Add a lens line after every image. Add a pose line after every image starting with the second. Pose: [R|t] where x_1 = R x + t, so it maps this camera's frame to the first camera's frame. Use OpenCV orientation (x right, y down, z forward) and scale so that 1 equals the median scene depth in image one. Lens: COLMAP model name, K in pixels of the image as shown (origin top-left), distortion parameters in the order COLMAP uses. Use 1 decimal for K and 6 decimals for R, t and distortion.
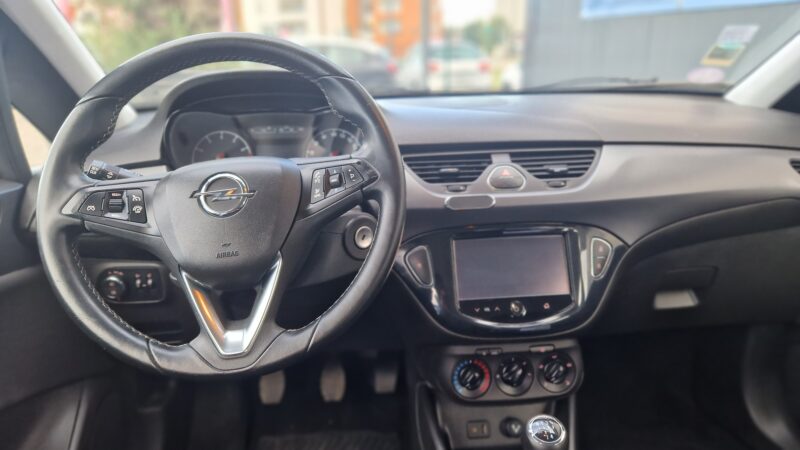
lens RADIAL K [[530.4, 0, 402.6], [0, 530.4, 228.3], [0, 0, 1]] dist [0.027153, -0.001620]
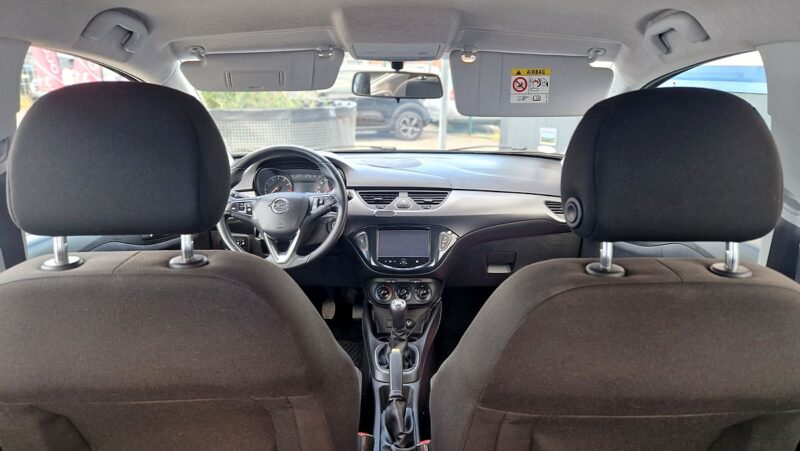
lens RADIAL K [[535.8, 0, 398.9], [0, 535.8, 221.8], [0, 0, 1]] dist [0.013903, 0.001910]
pose [[0.995944, 0.047618, -0.076348, 0.360456], [-0.050380, 0.998128, -0.034666, 0.062135], [0.074554, 0.038372, 0.996478, -1.261821]]
